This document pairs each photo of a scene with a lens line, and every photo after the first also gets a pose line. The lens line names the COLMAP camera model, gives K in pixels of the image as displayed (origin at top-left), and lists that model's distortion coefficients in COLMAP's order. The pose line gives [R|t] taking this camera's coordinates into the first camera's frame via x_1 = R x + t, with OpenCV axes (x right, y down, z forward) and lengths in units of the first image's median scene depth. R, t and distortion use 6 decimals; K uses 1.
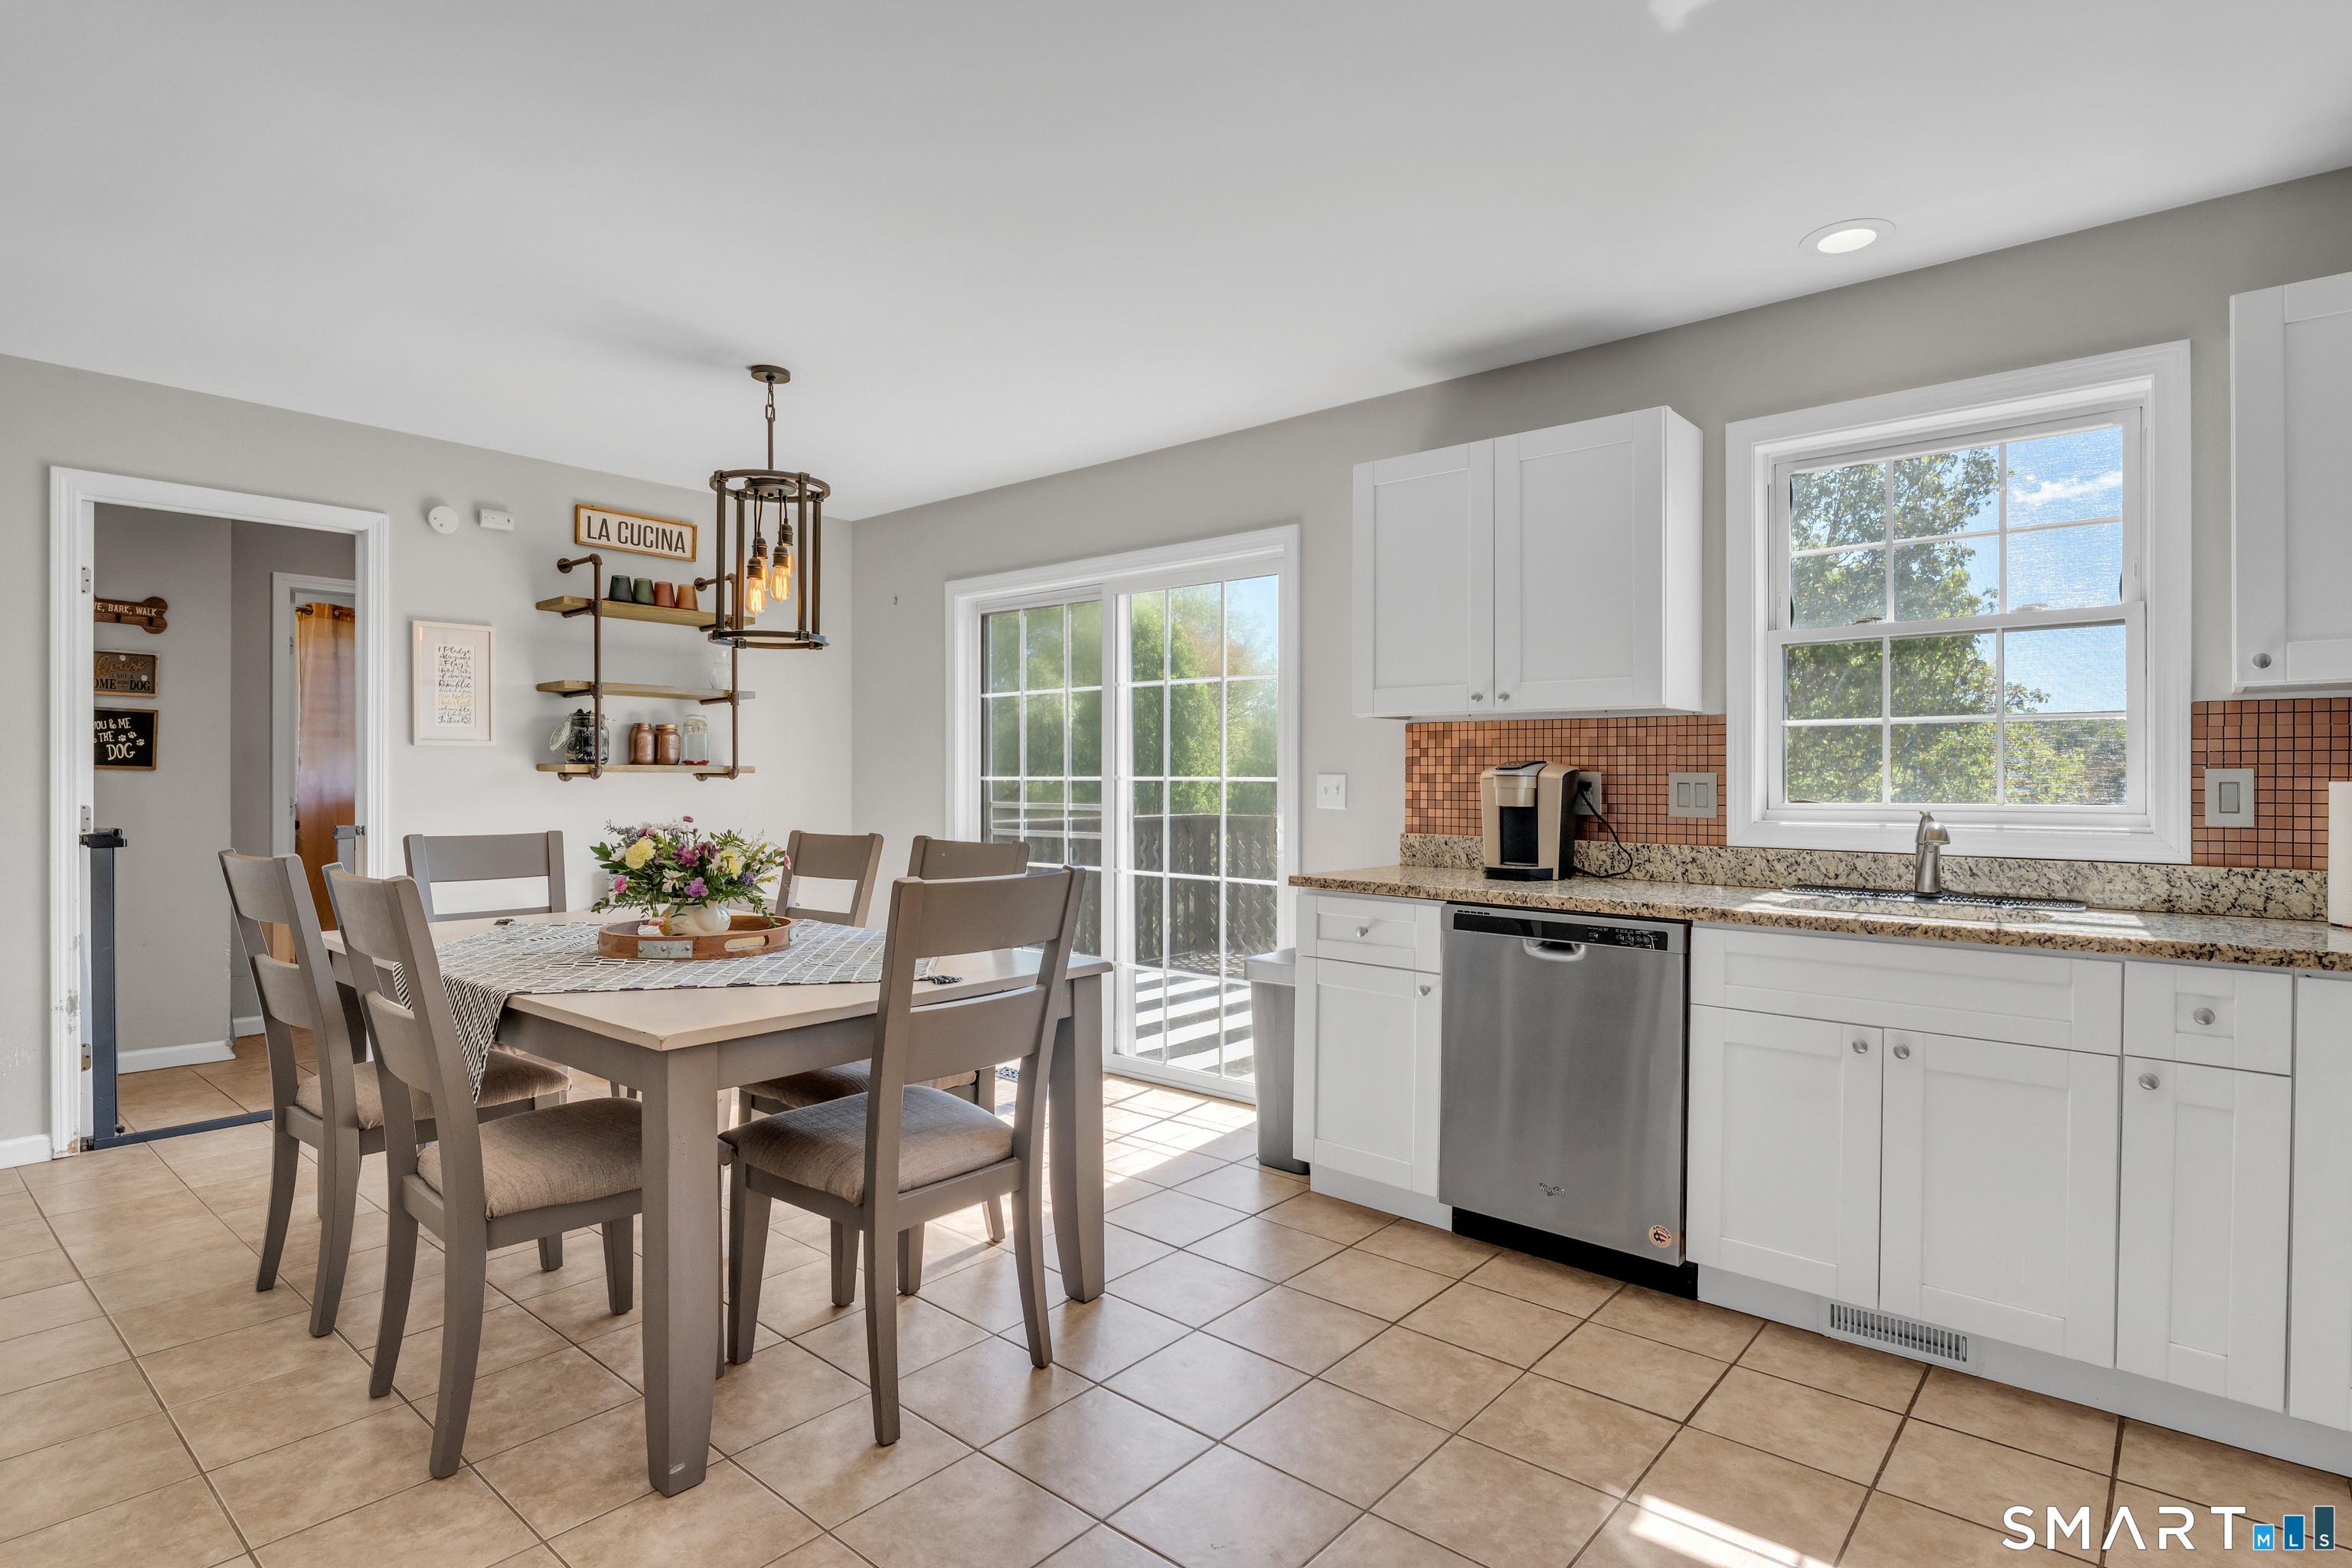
lens RADIAL K [[1190.9, 0, 1176.0], [0, 1190.9, 784.0], [0, 0, 1]] dist [-0.000863, -0.000664]
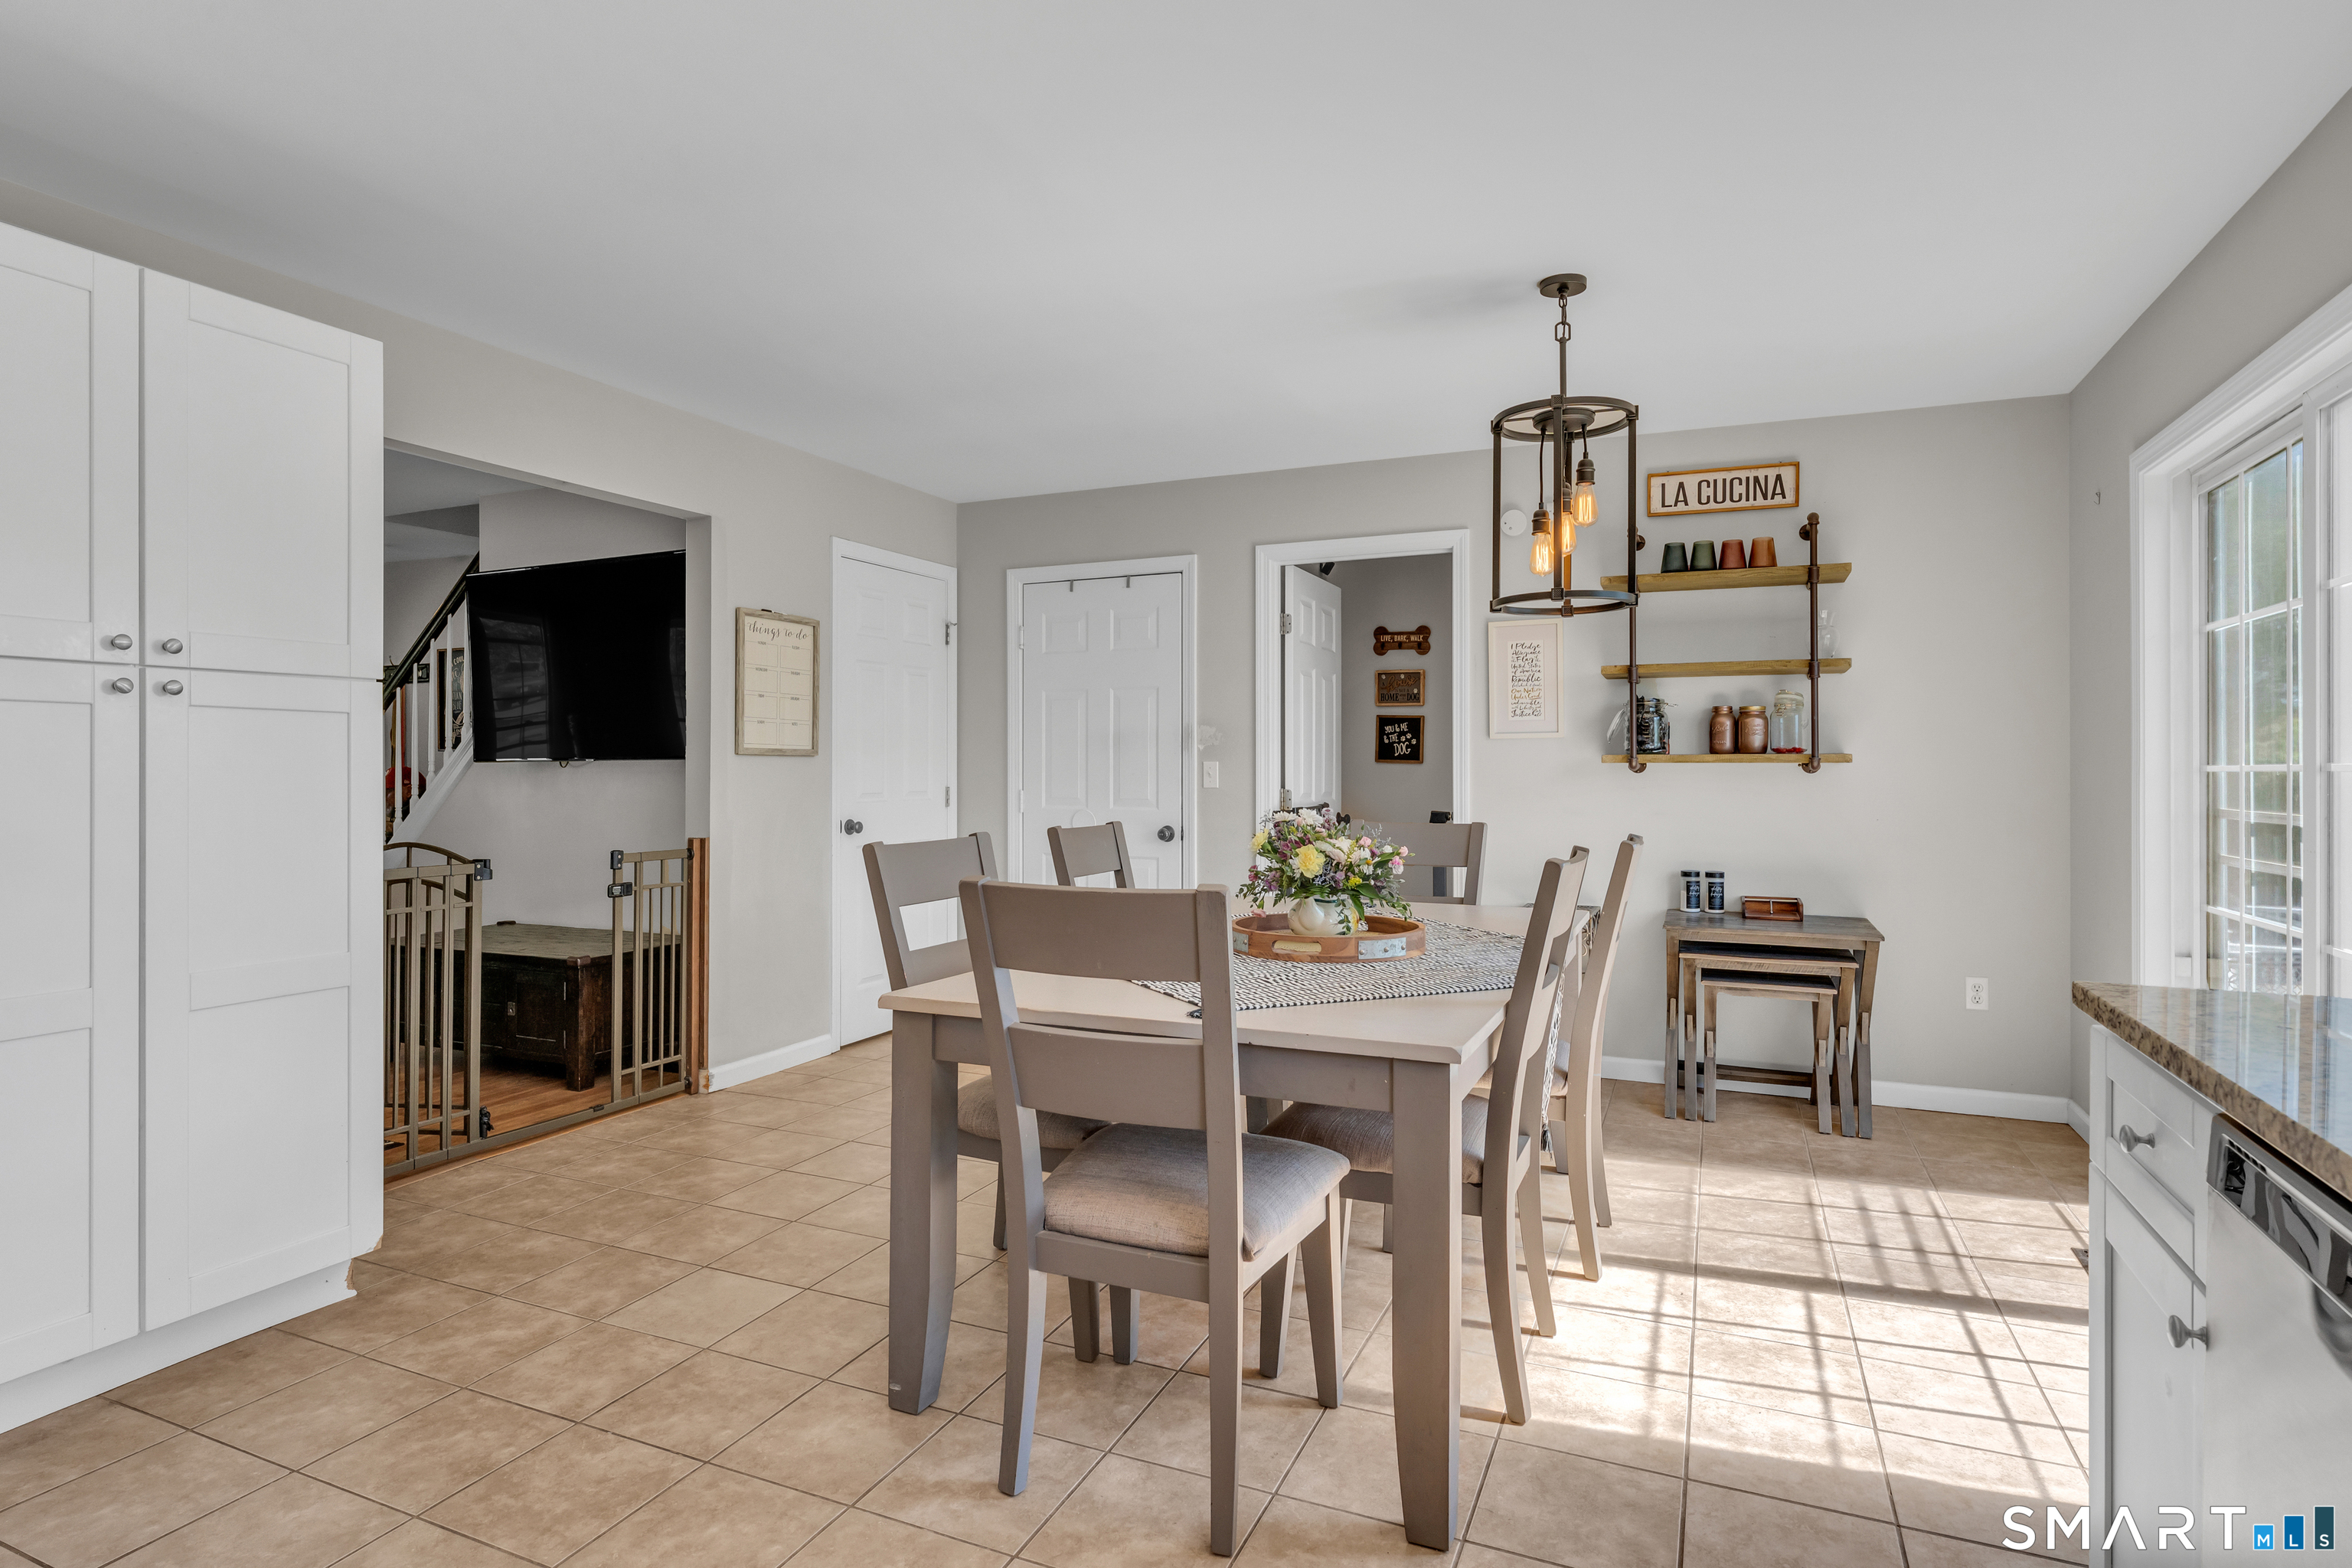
lens RADIAL K [[1230.5, 0, 1176.1], [0, 1230.5, 771.0], [0, 0, 1]] dist [-0.002793, -0.000476]
pose [[0.288702, 0.000002, -0.957419, 0.464111], [-0.004333, 0.999990, -0.001304, -0.001090], [0.957409, 0.004525, 0.288699, 0.559346]]
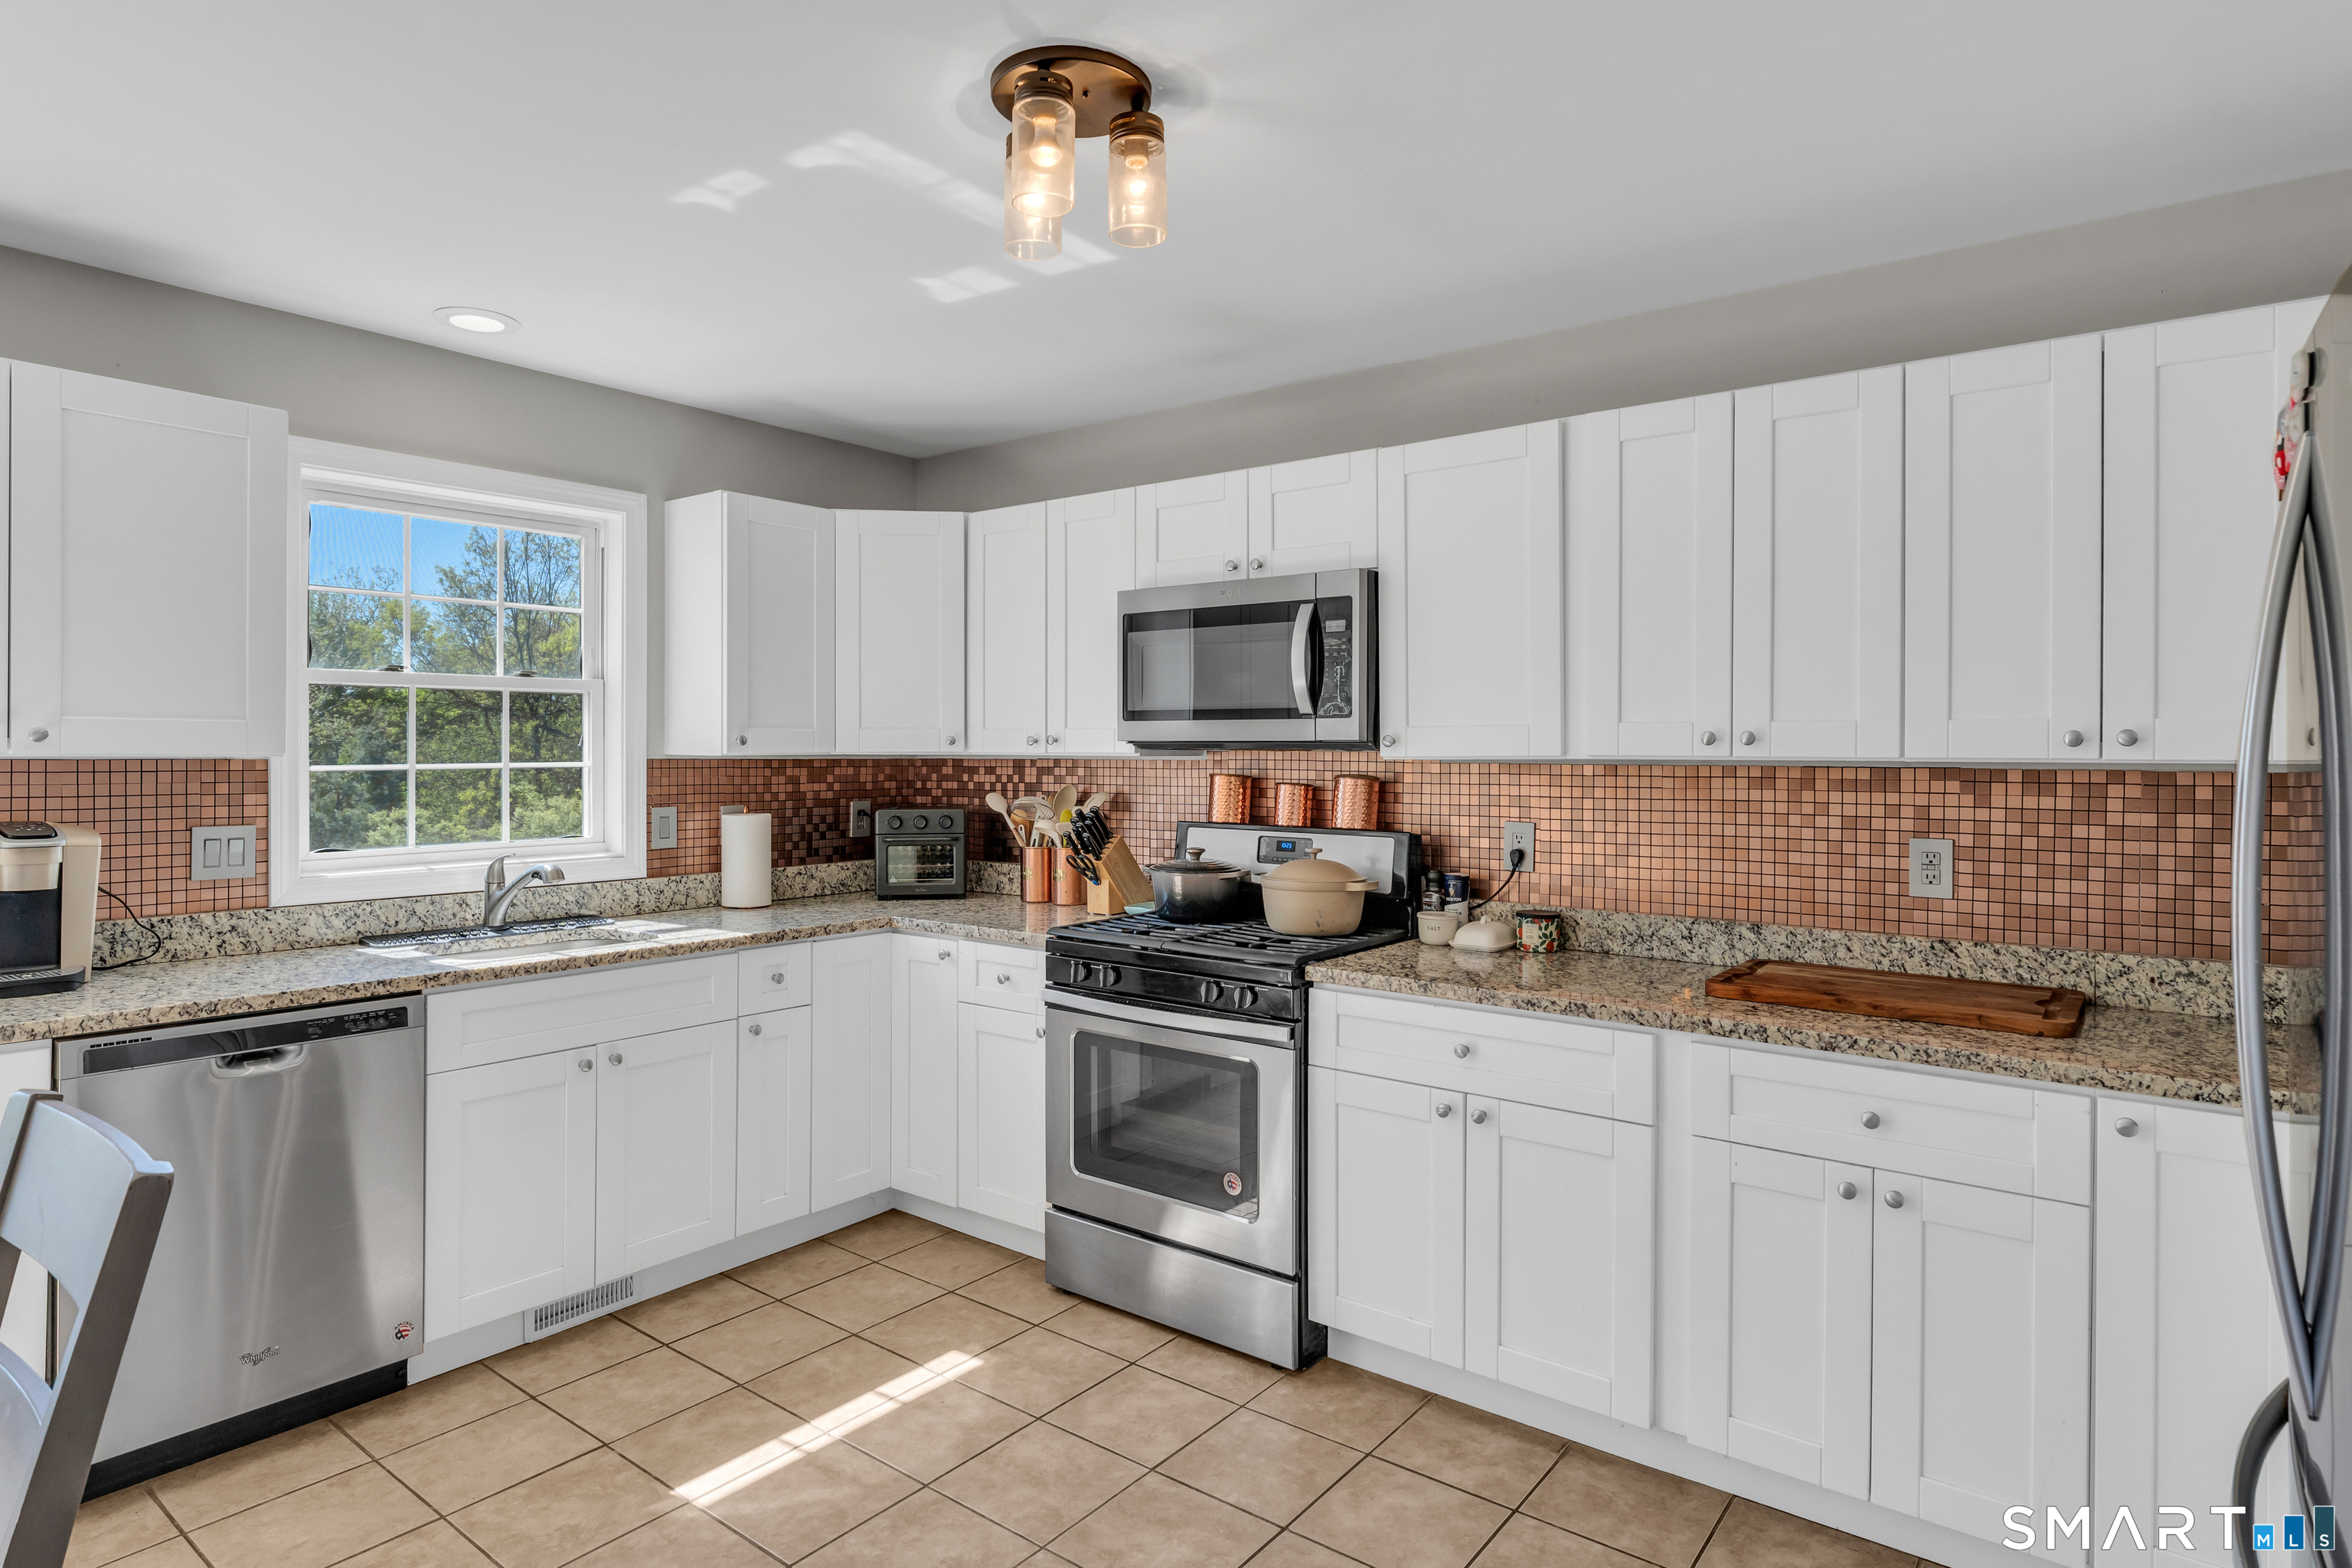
lens RADIAL K [[1273.7, 0, 1180.4], [0, 1273.7, 753.6], [0, 0, 1]] dist [-0.000946, -0.000931]
pose [[-0.054014, -0.006721, 0.998518, -0.516137], [0.000653, 0.999977, 0.006767, -0.067701], [-0.998540, 0.001018, -0.054008, 0.369446]]
